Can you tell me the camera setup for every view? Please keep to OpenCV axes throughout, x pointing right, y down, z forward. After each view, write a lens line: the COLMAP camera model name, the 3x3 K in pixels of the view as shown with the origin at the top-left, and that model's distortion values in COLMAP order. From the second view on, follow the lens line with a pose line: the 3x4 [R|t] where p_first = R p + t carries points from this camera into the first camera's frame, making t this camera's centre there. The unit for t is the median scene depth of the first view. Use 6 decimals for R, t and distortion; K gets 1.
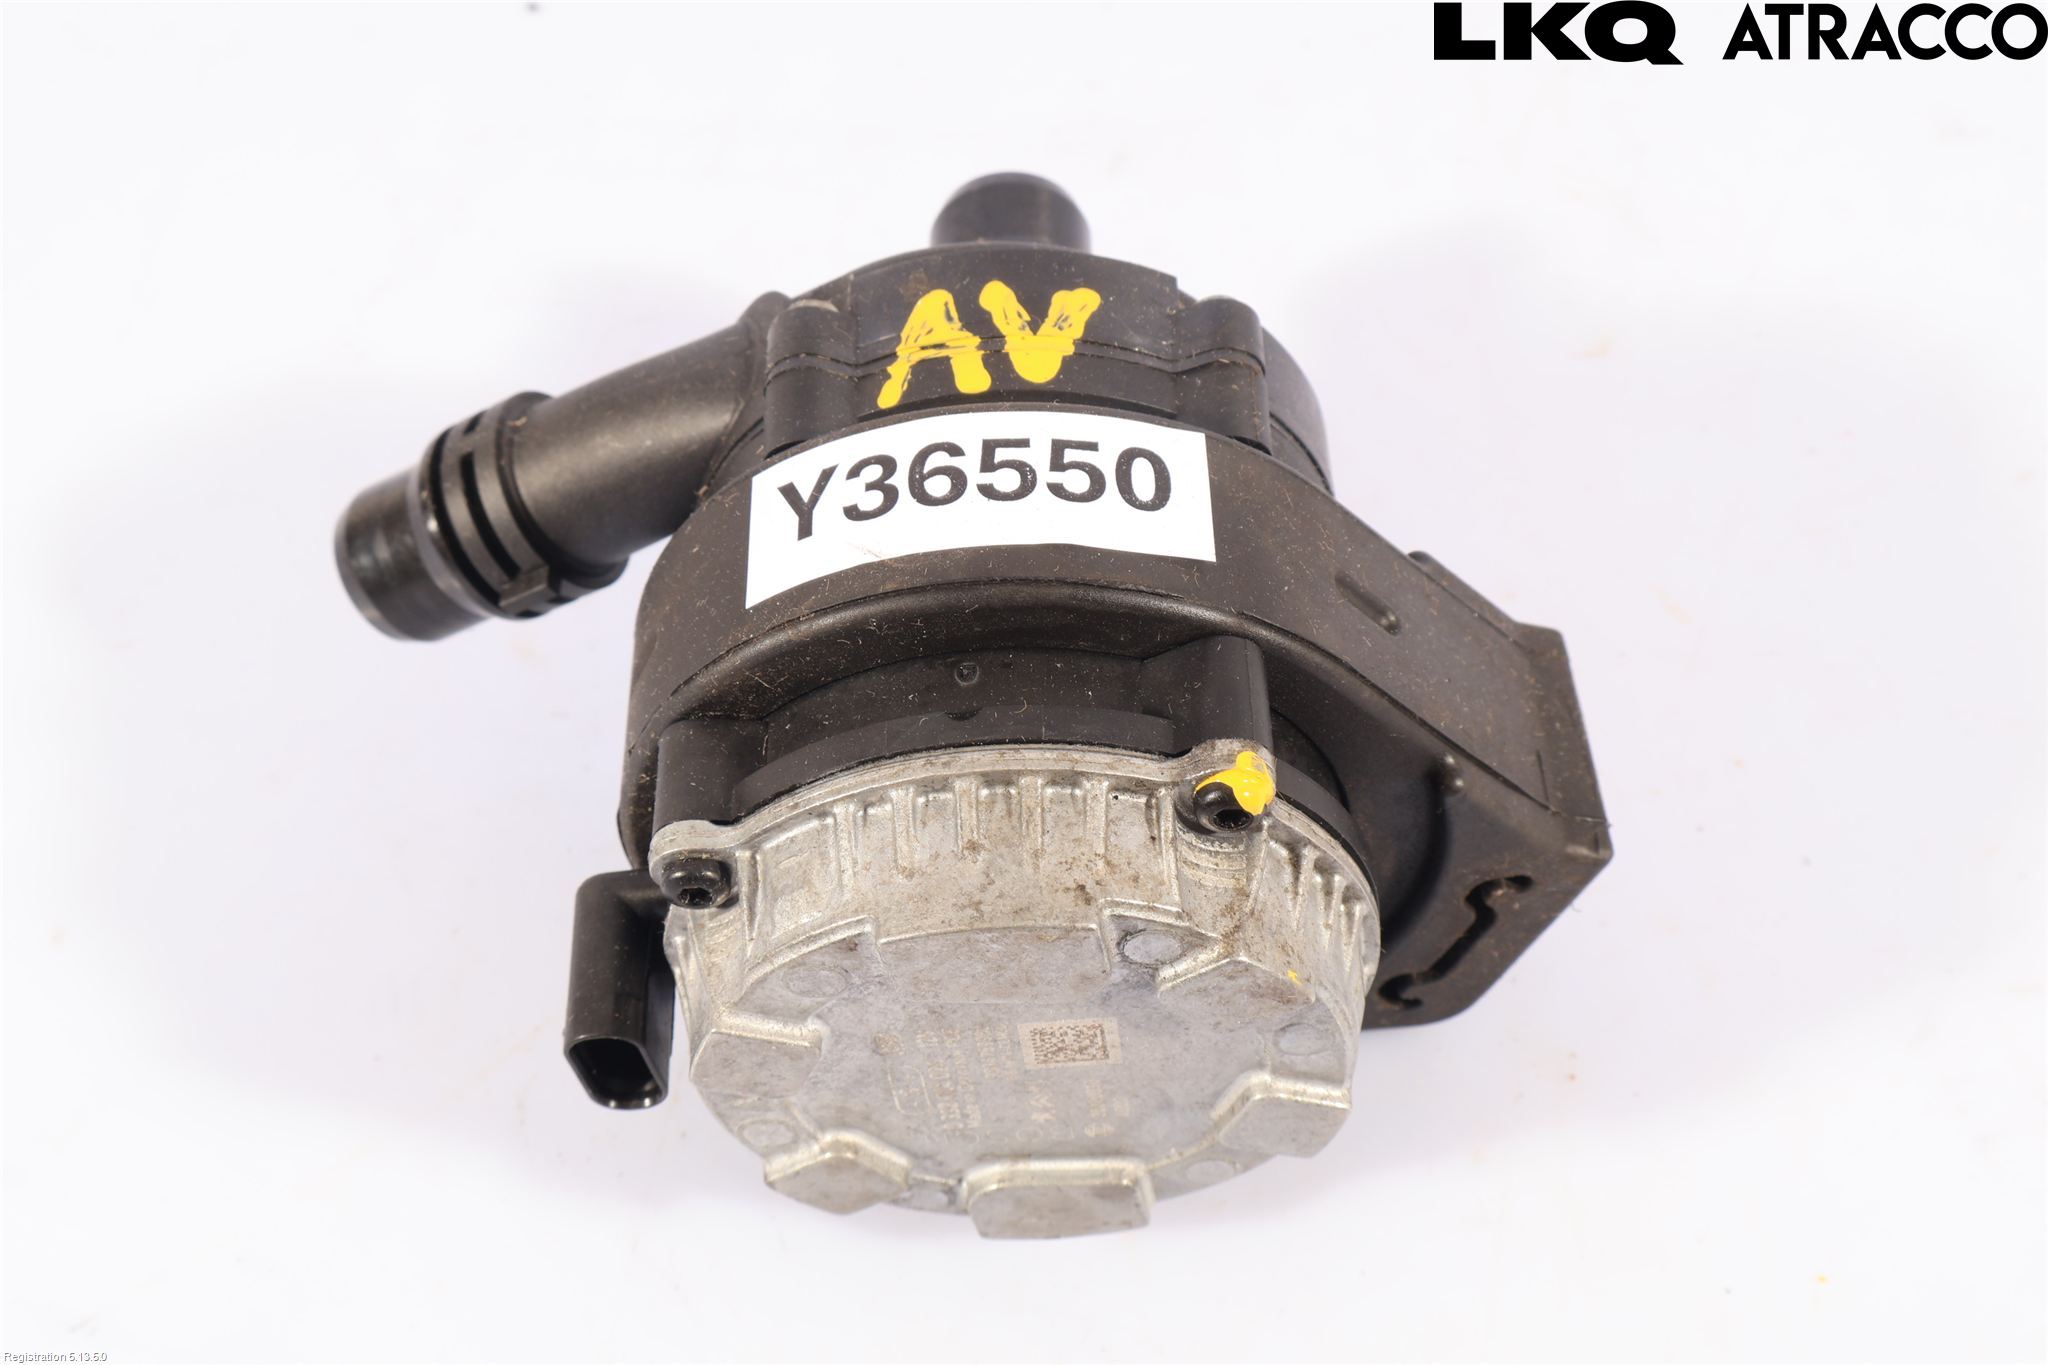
lens RADIAL K [[2770.6, 0, 1023.0], [0, 2770.6, 676.6], [0, 0, 1]] dist [0.031815, 0.000000]
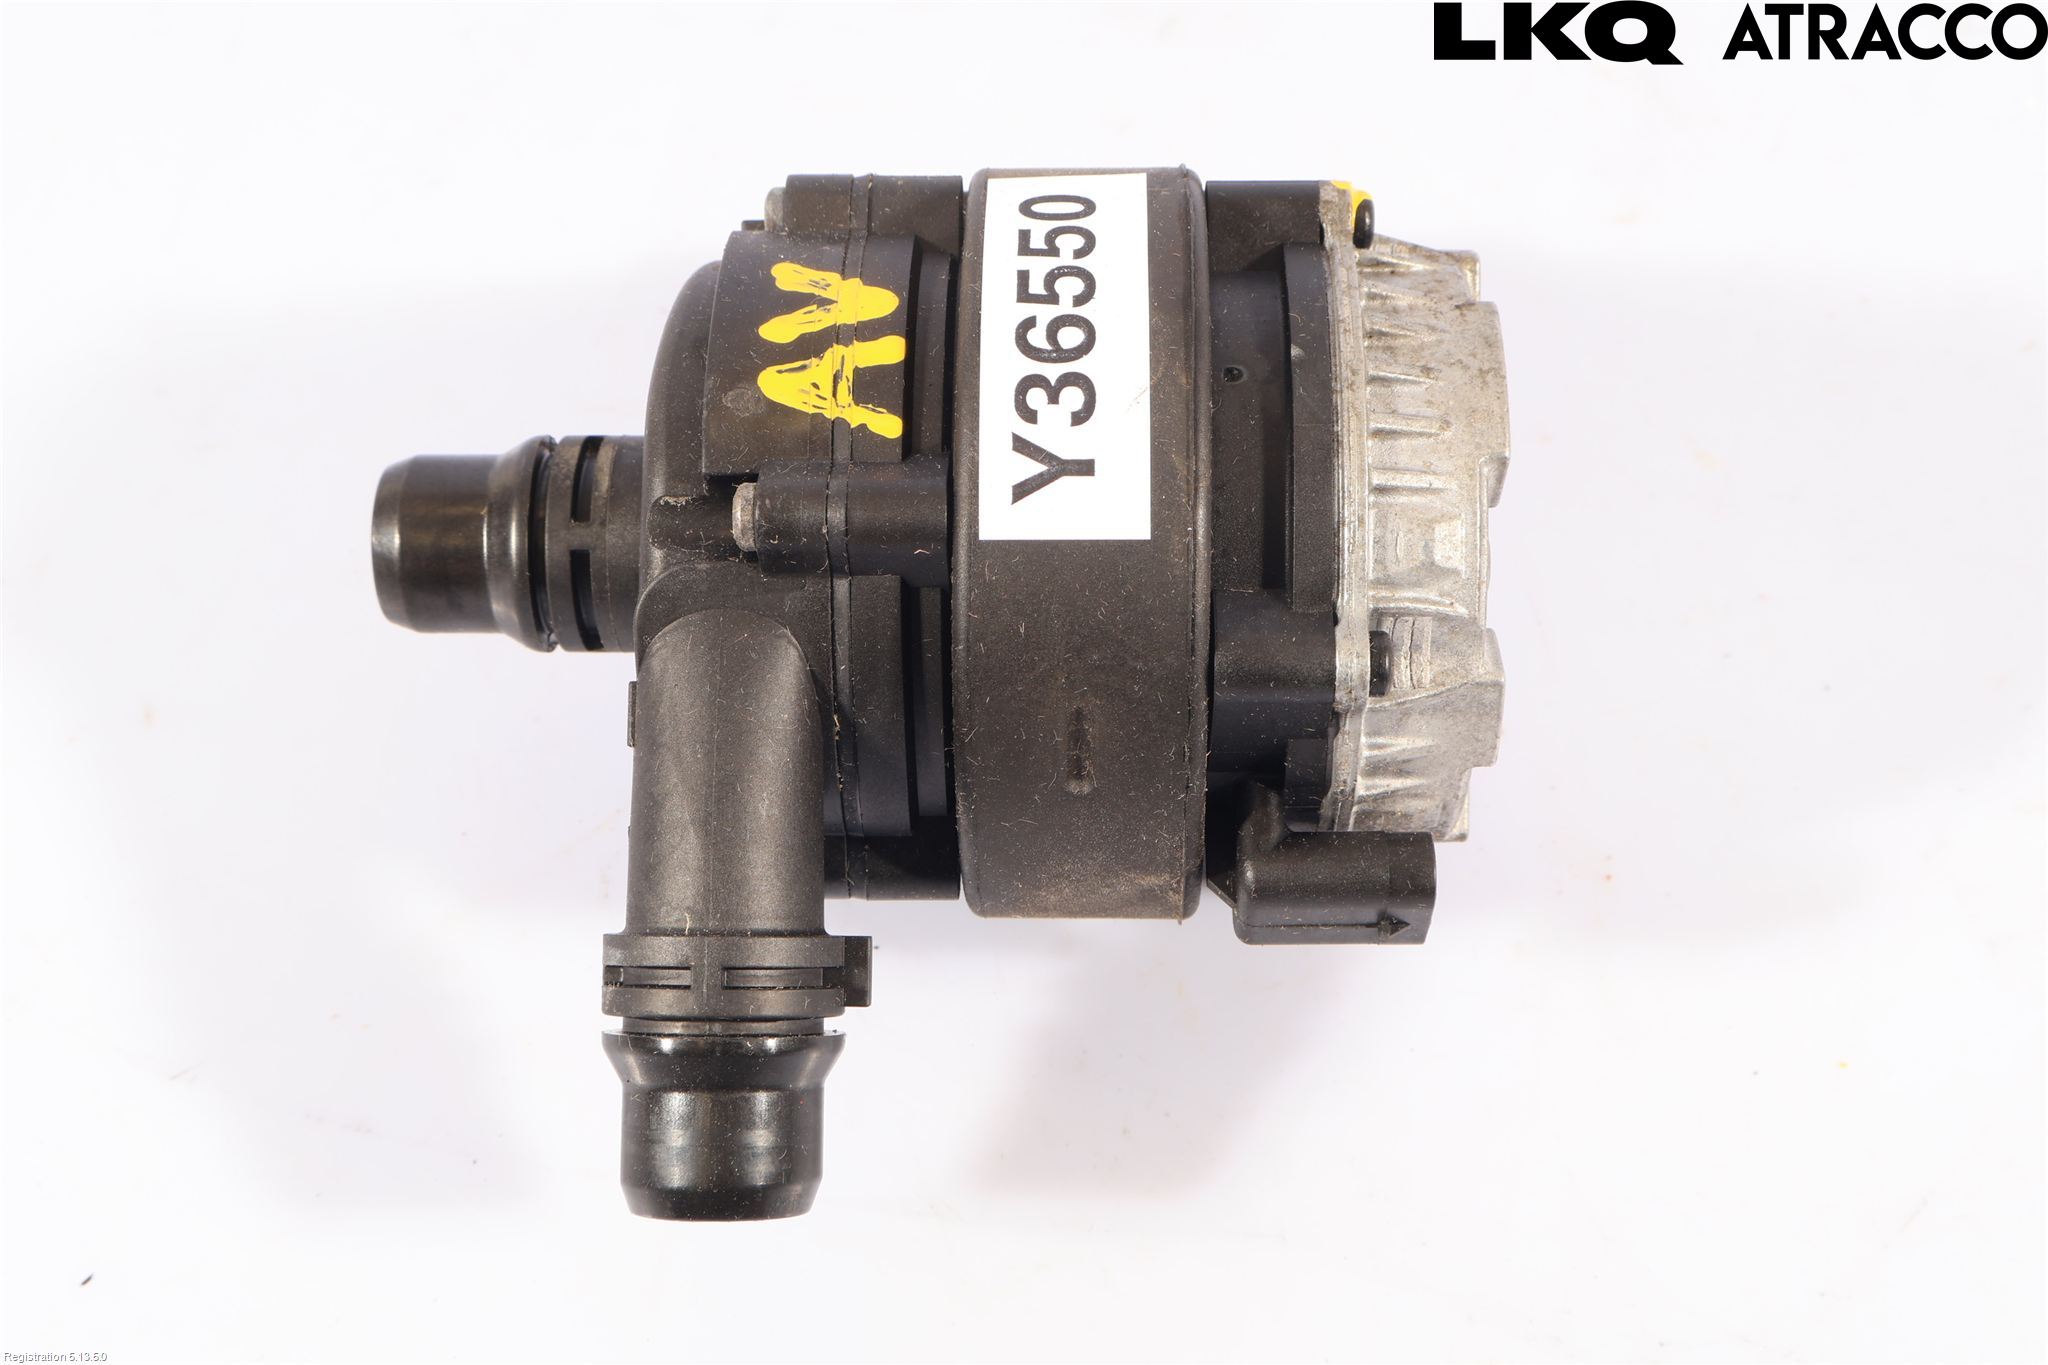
lens RADIAL K [[2751.8, 0, 1028.3], [0, 2751.8, 684.4], [0, 0, 1]] dist [-0.022927, 0.000000]
pose [[0.032665, -0.794927, 0.605826, -0.748034], [0.816978, 0.370409, 0.441978, -0.482331], [-0.575743, 0.480509, 0.661537, 0.391404]]
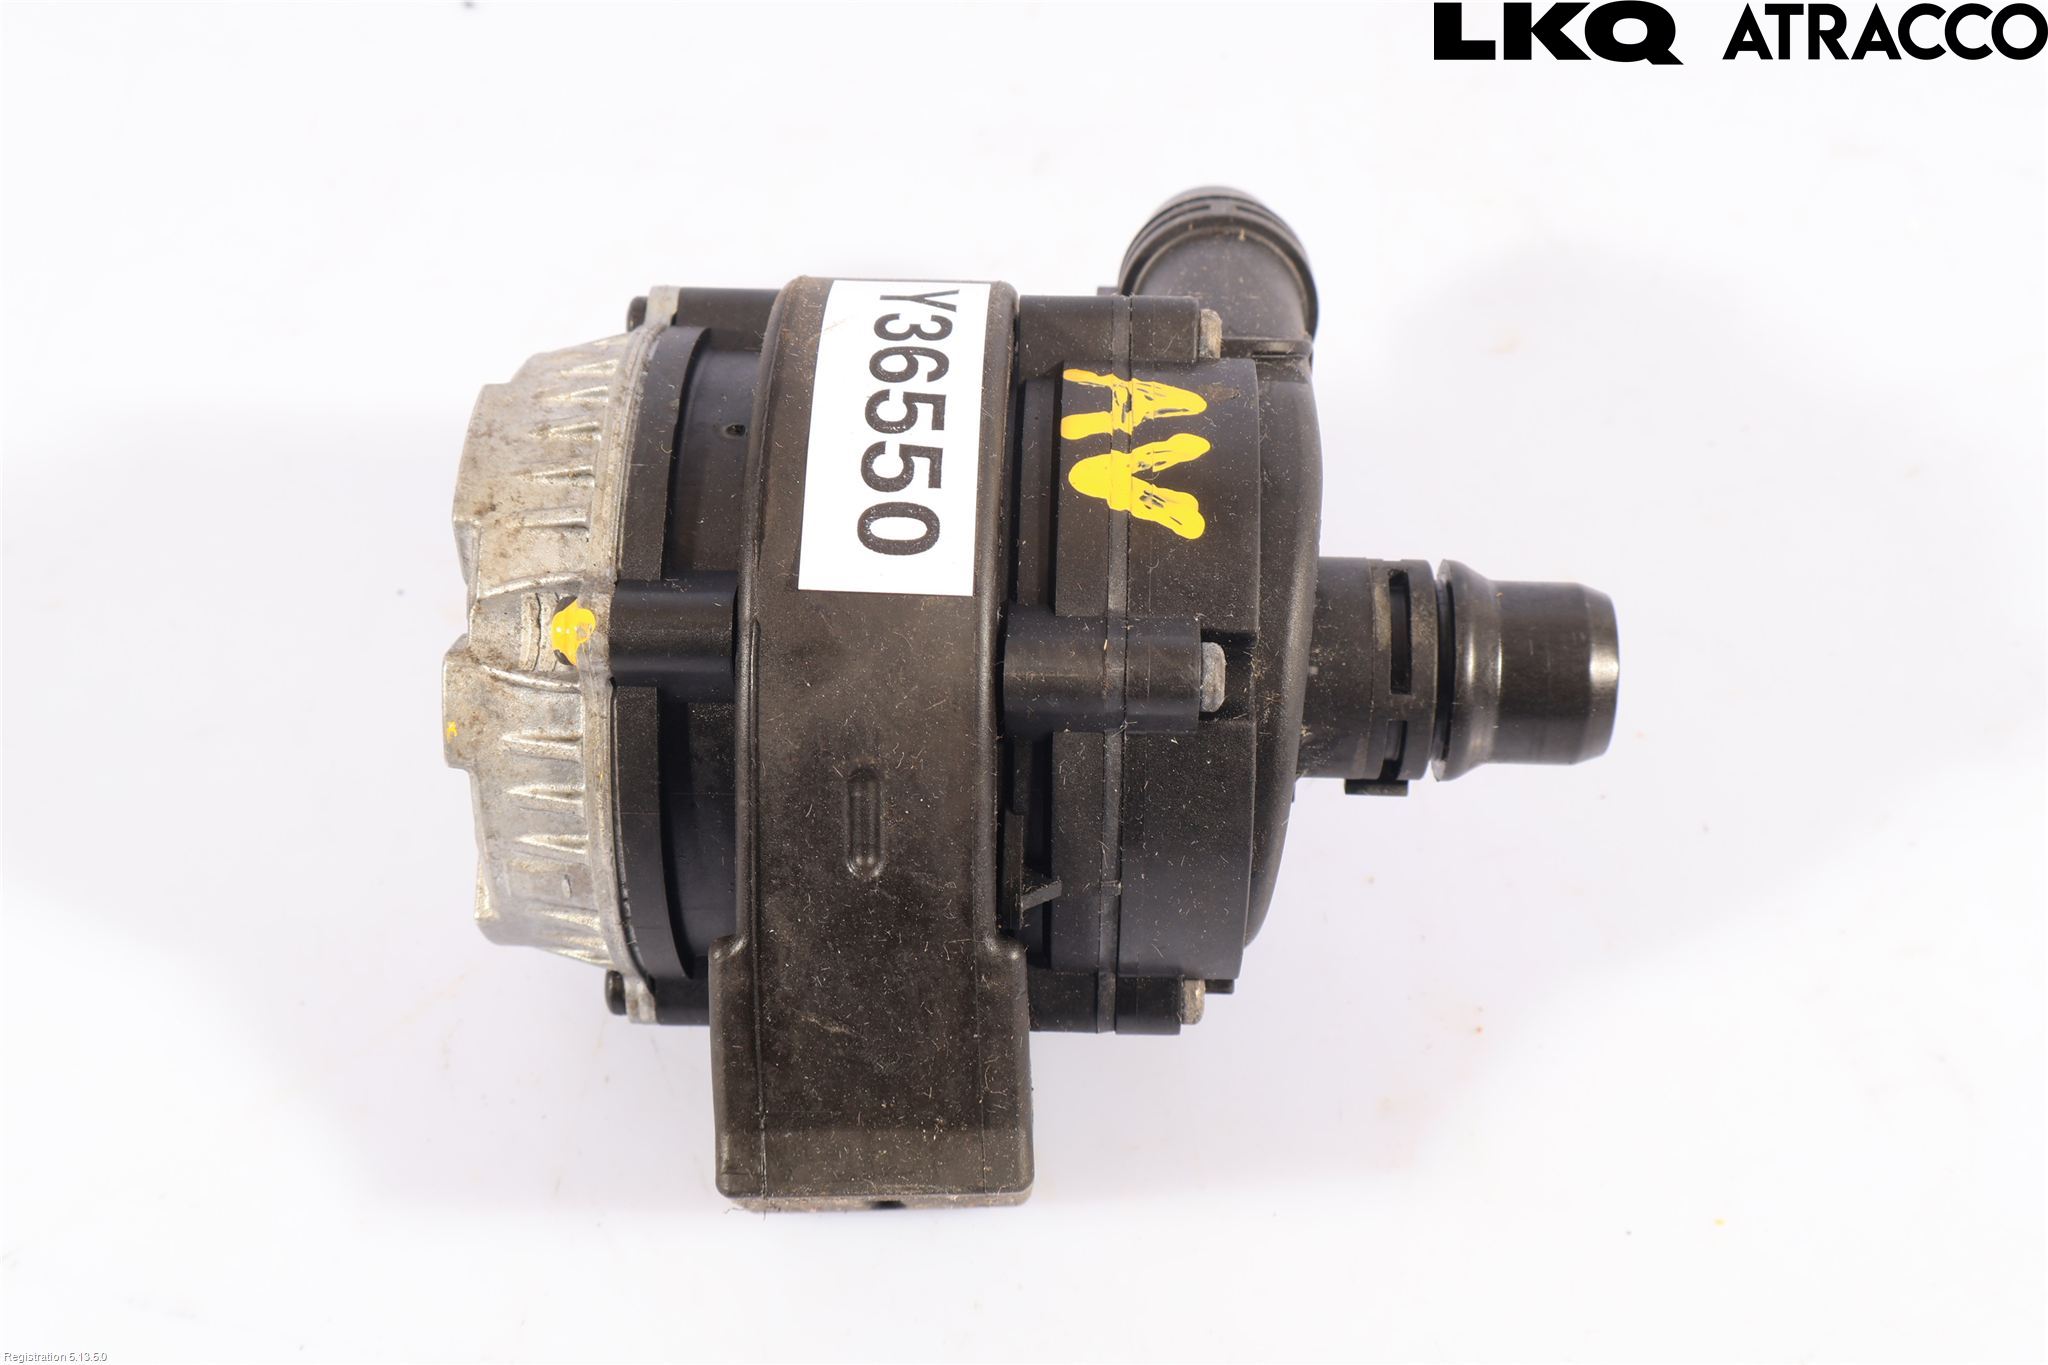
lens RADIAL K [[2770.6, 0, 1028.5], [0, 2770.6, 684.0], [0, 0, 1]] dist [0.031815, 0.000000]
pose [[-0.049075, 0.828437, -0.557928, 0.646149], [-0.801680, 0.300509, 0.516725, -0.609261], [0.595736, 0.472638, 0.649394, 0.404617]]
